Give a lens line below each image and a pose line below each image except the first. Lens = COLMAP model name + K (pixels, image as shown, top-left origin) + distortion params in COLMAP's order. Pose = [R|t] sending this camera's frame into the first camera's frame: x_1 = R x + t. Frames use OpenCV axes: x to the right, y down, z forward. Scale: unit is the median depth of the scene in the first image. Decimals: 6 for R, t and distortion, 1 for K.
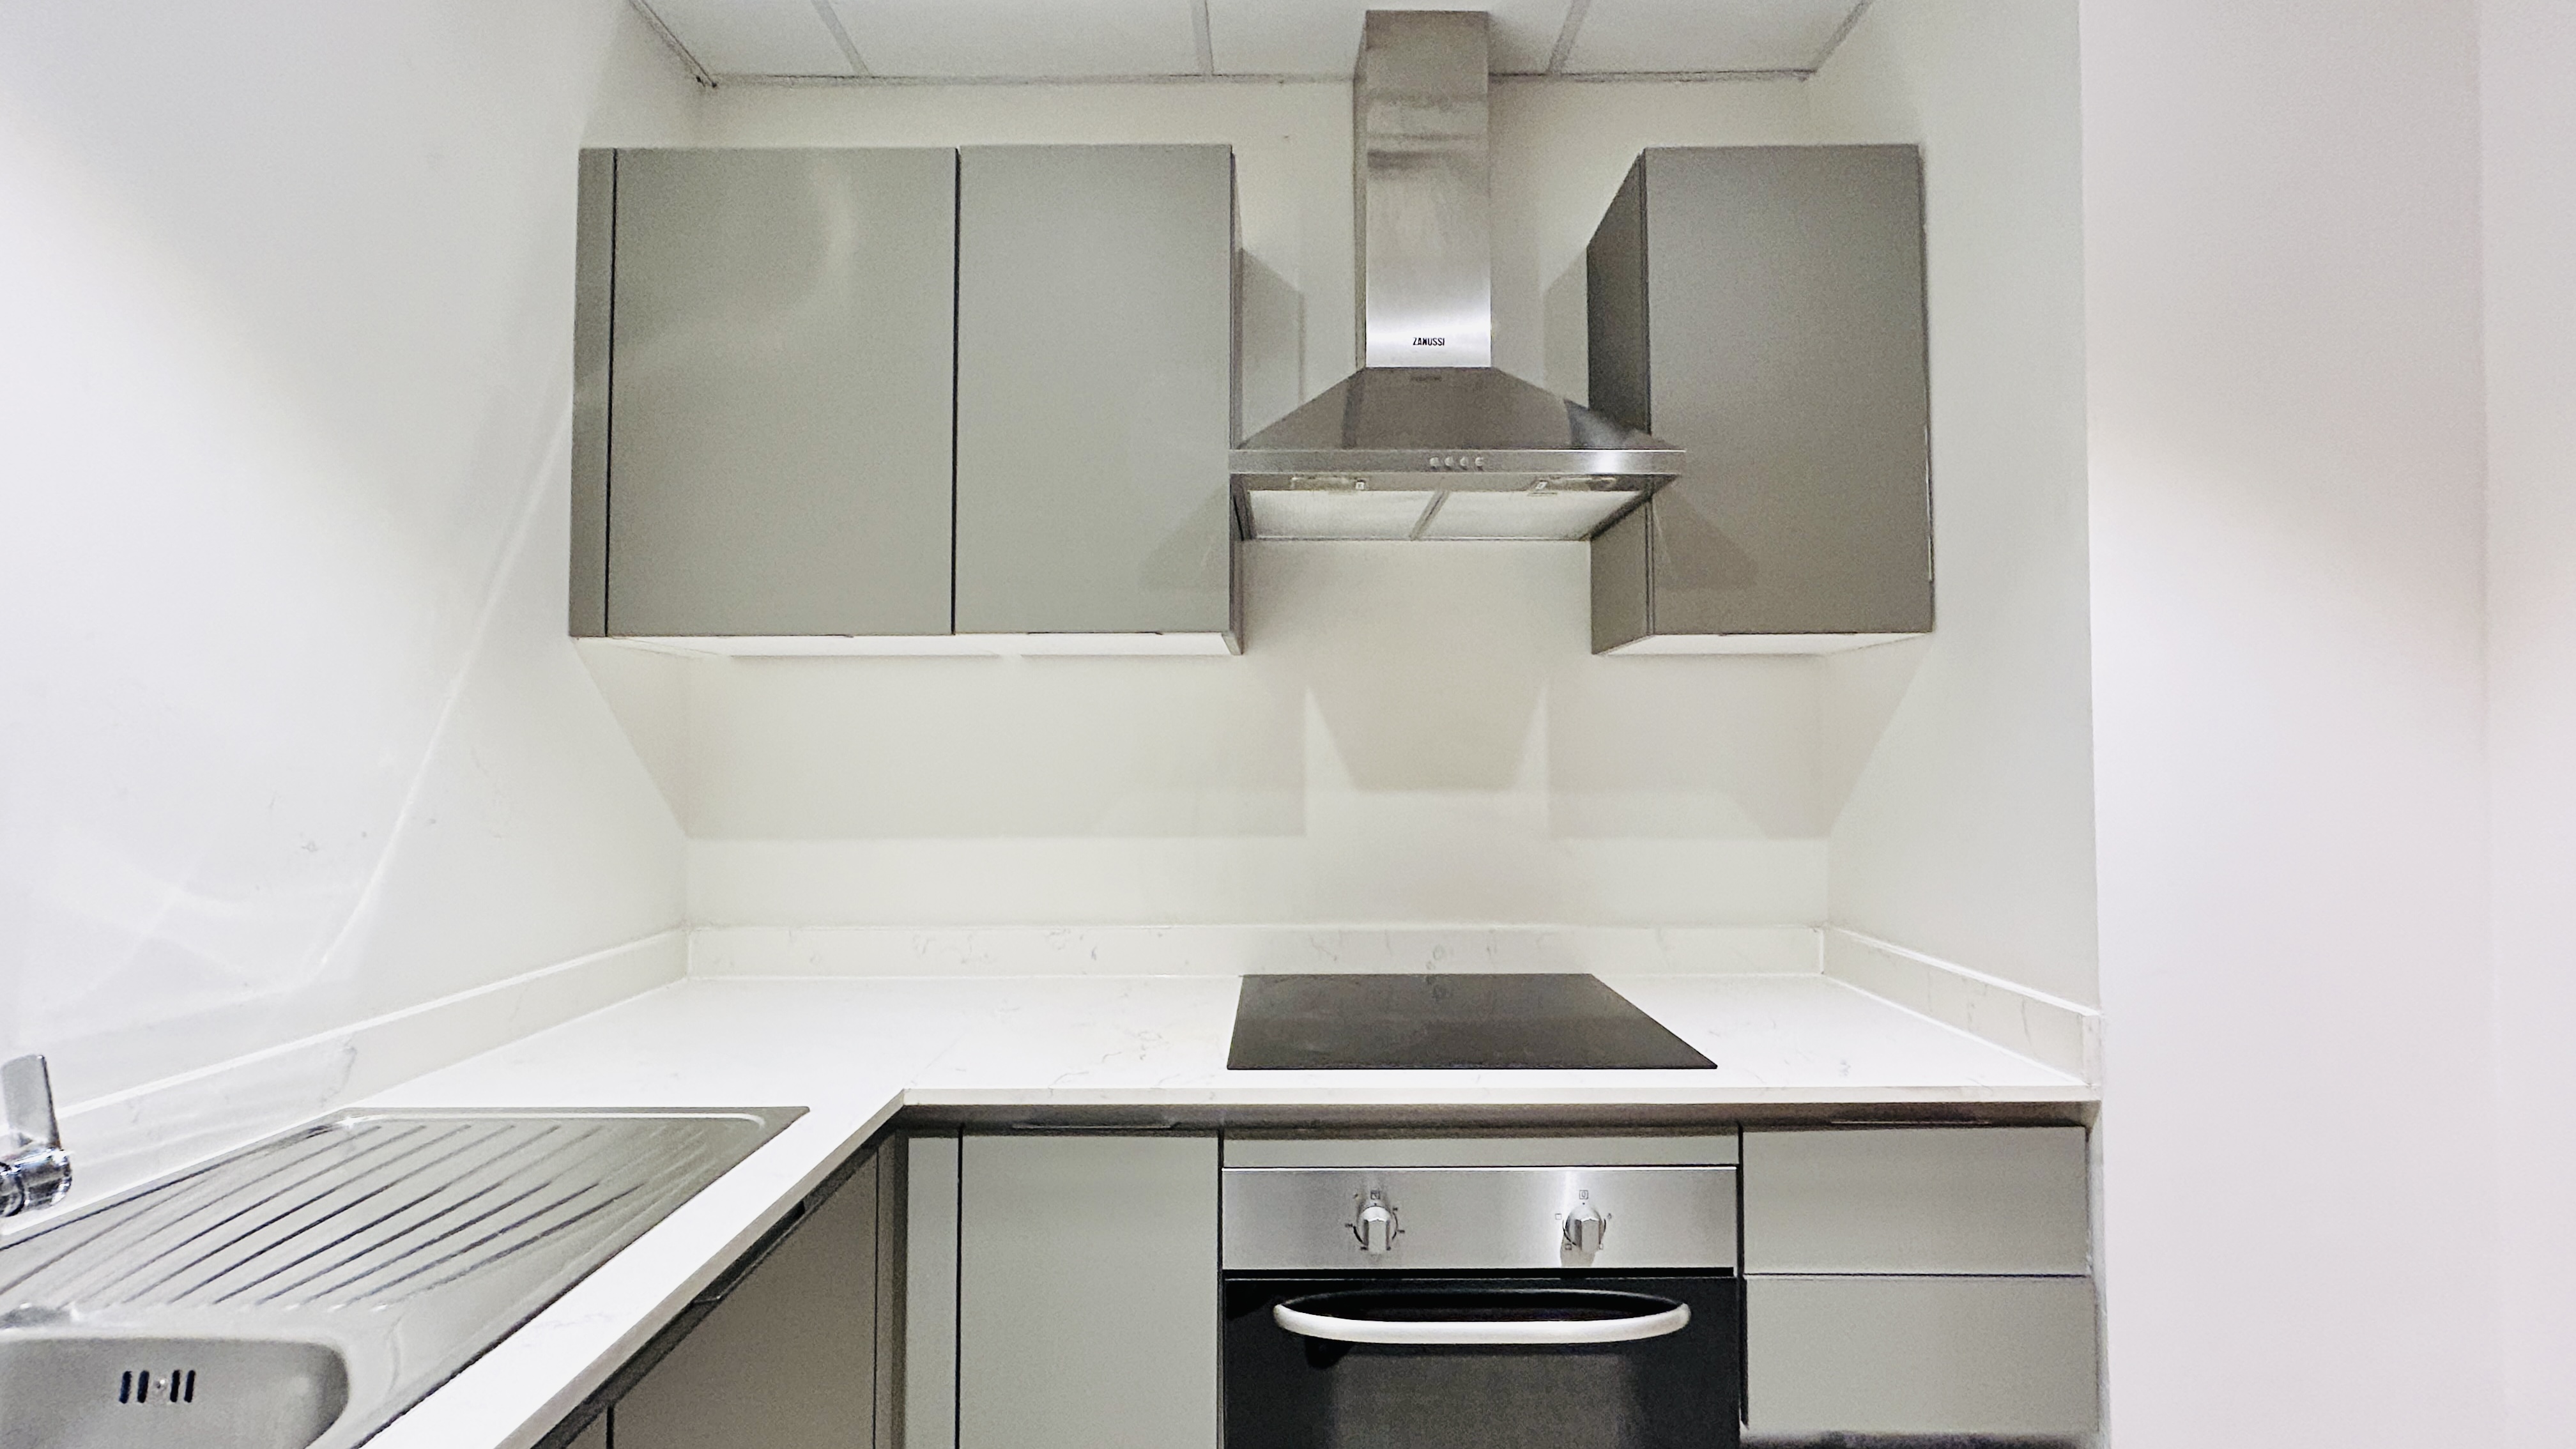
lens RADIAL K [[1046.4, 0, 1286.0], [0, 1046.4, 723.6], [0, 0, 1]] dist [0.000166, 0.000025]
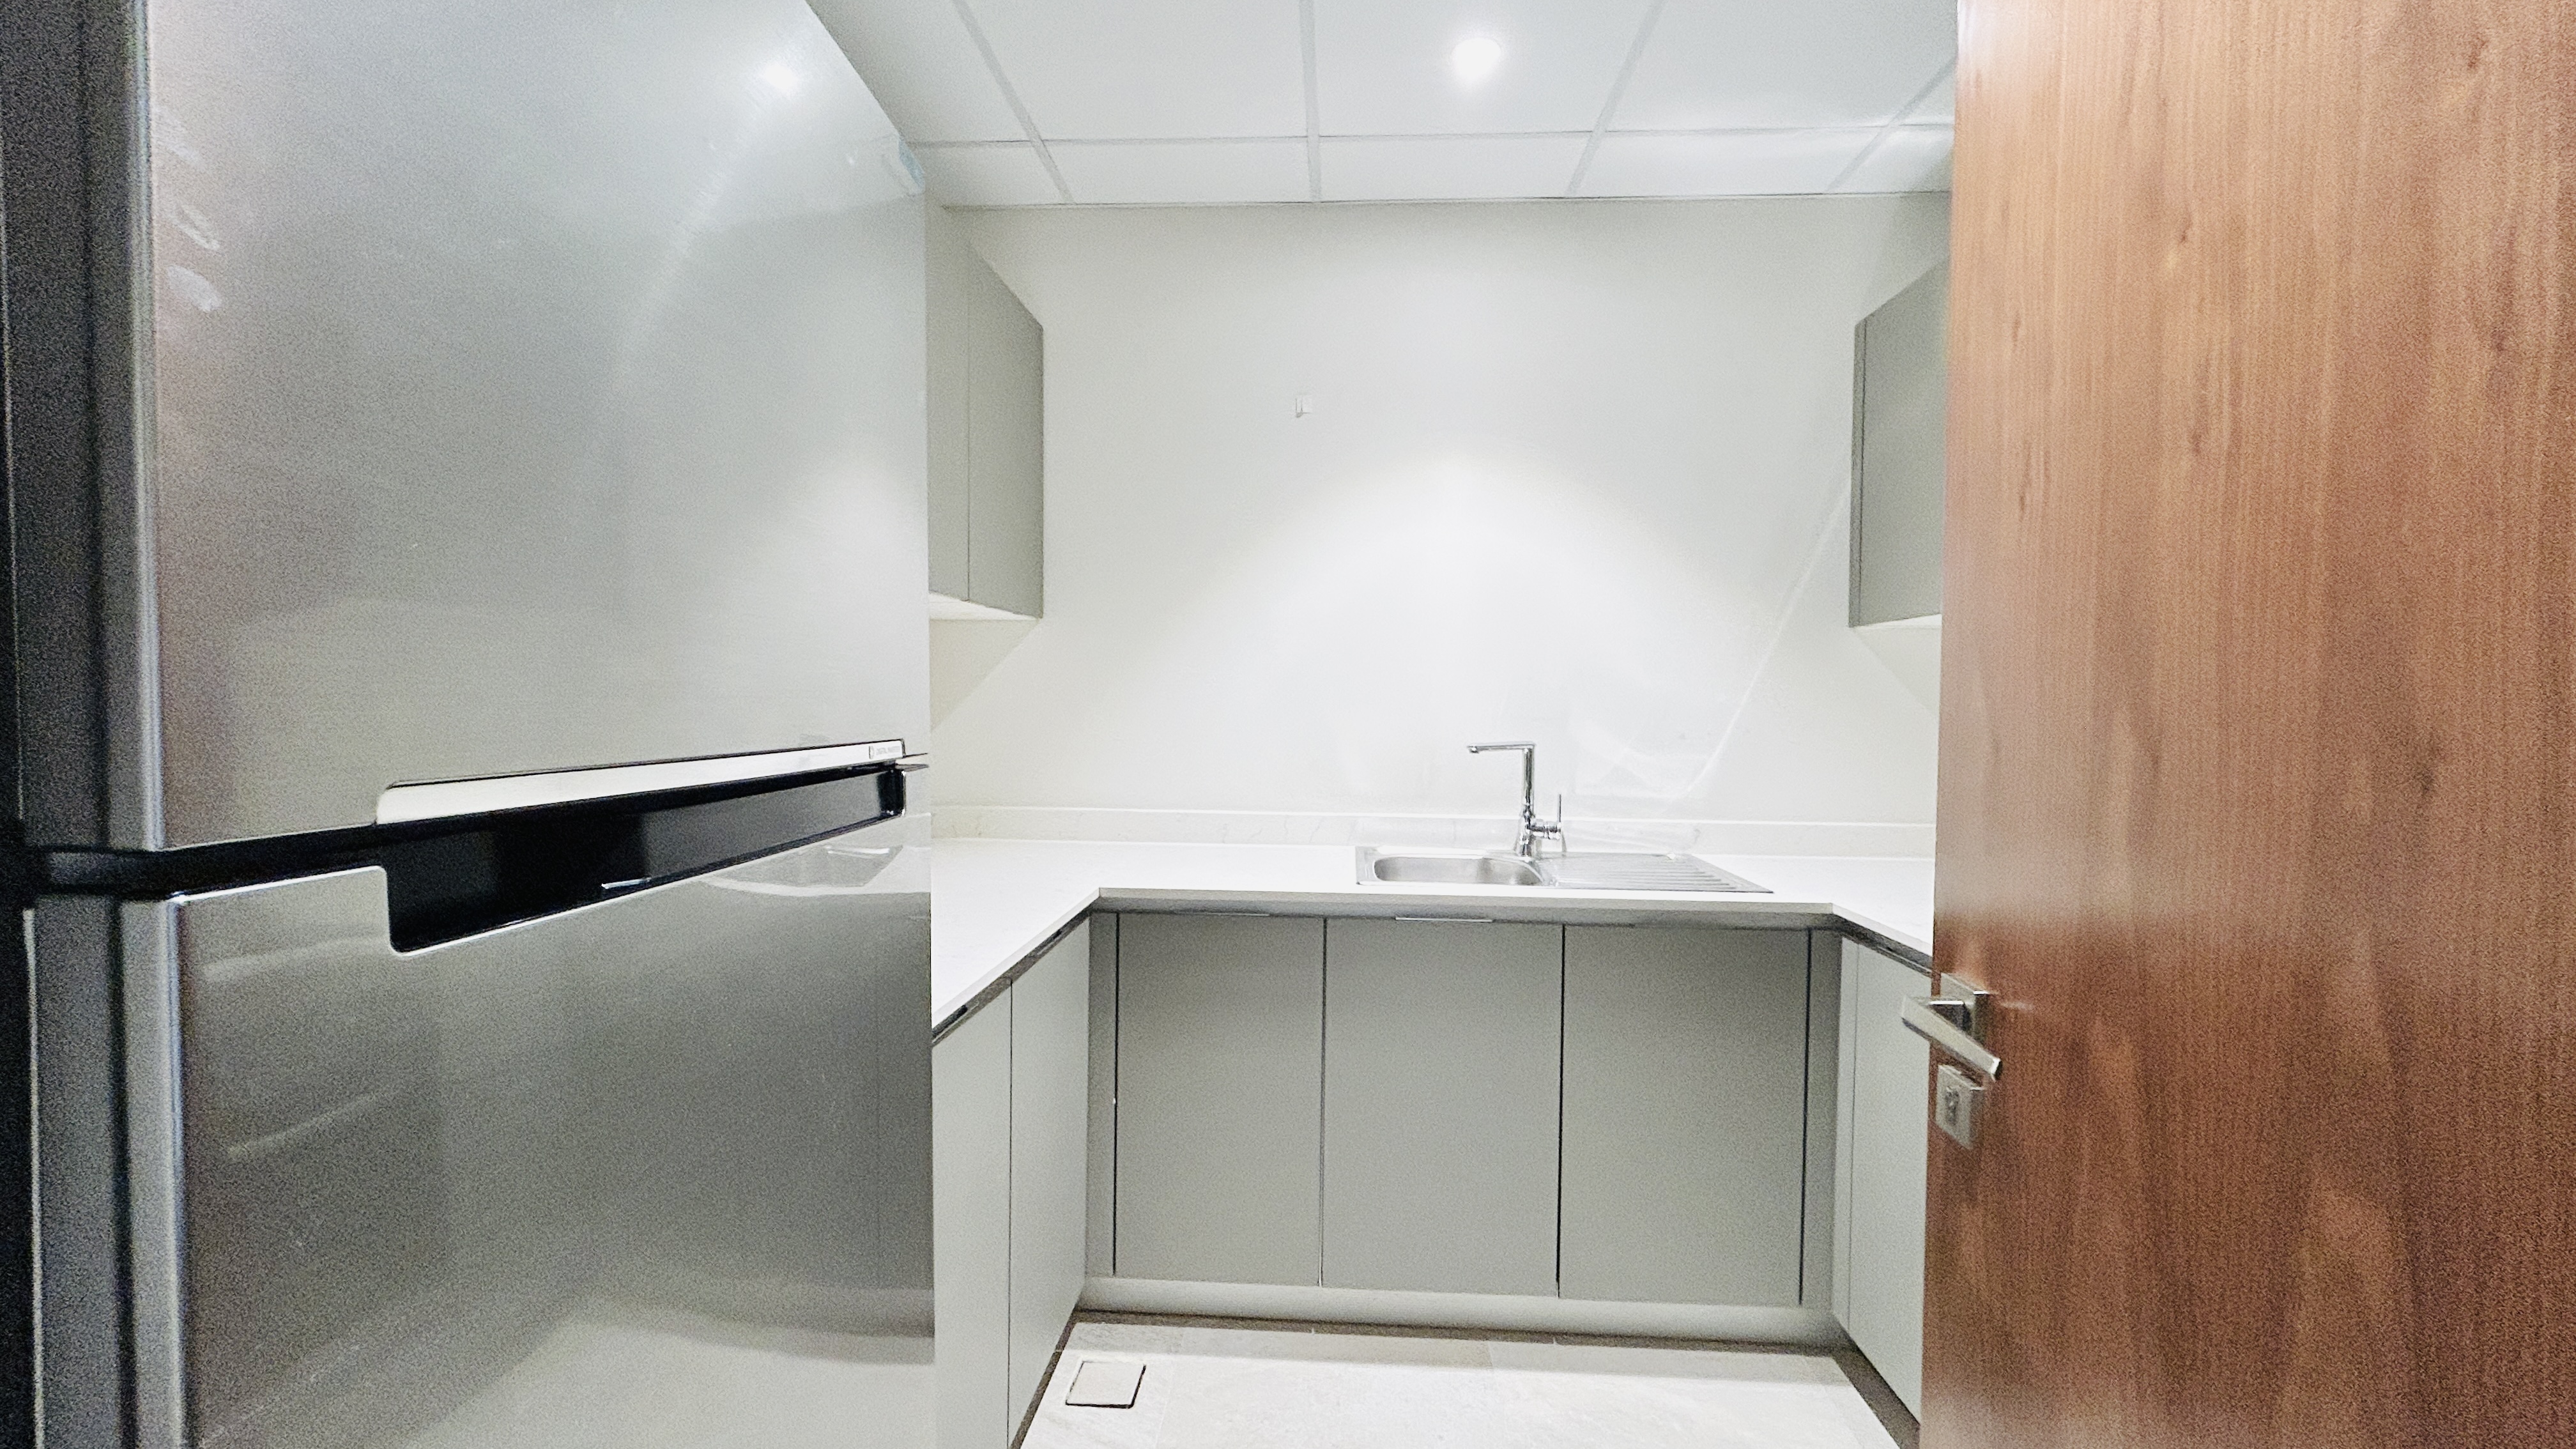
lens RADIAL K [[1046.4, 0, 1286.6], [0, 1046.4, 722.7], [0, 0, 1]] dist [0.000166, 0.000025]
pose [[-0.056175, 0.023671, -0.998140, 1.242819], [0.015469, 0.999620, 0.022835, 0.020299], [0.998301, -0.014157, -0.056520, 0.249403]]
